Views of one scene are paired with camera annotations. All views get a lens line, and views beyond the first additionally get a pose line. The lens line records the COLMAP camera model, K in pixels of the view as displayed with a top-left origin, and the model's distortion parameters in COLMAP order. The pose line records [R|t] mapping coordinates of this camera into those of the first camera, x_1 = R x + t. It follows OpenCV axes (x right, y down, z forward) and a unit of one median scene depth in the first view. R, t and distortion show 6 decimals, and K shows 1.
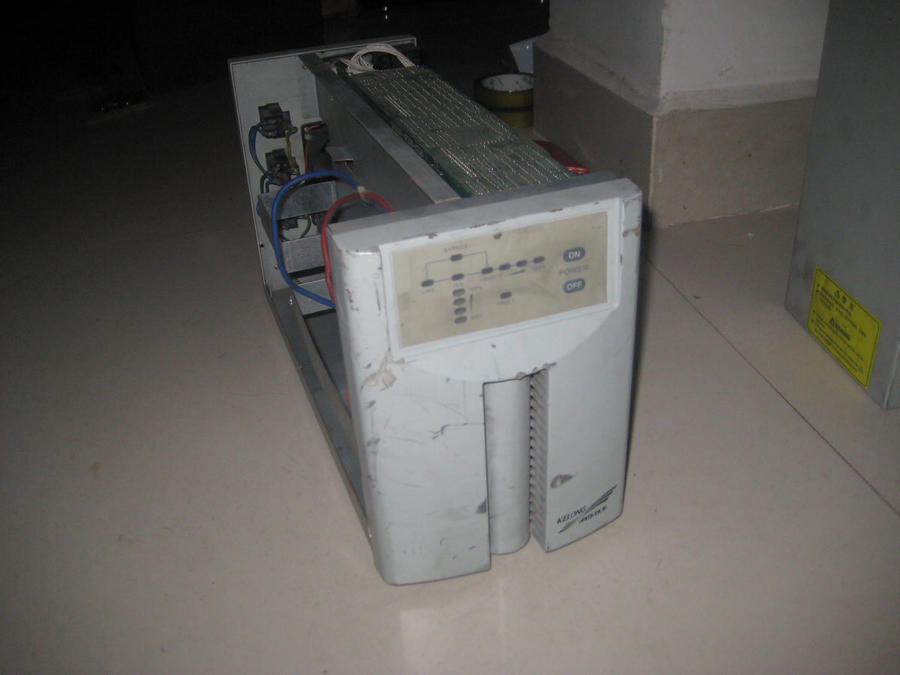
lens RADIAL K [[918.9, 0, 450.0], [0, 918.9, 337.5], [0, 0, 1]] dist [-0.156185, 0.183265]
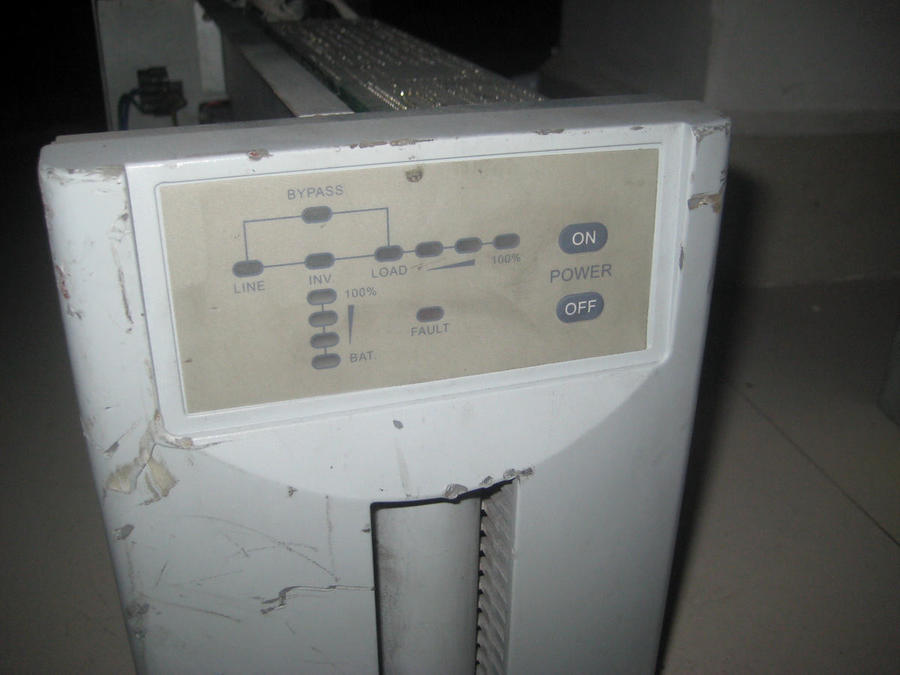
lens RADIAL K [[918.9, 0, 450.0], [0, 918.9, 337.5], [0, 0, 1]] dist [-0.156185, 0.183265]
pose [[0.997925, 0.064354, -0.001983, 0.072544], [-0.064207, 0.992400, -0.104974, 0.012876], [-0.004788, 0.104884, 0.994473, 0.547615]]
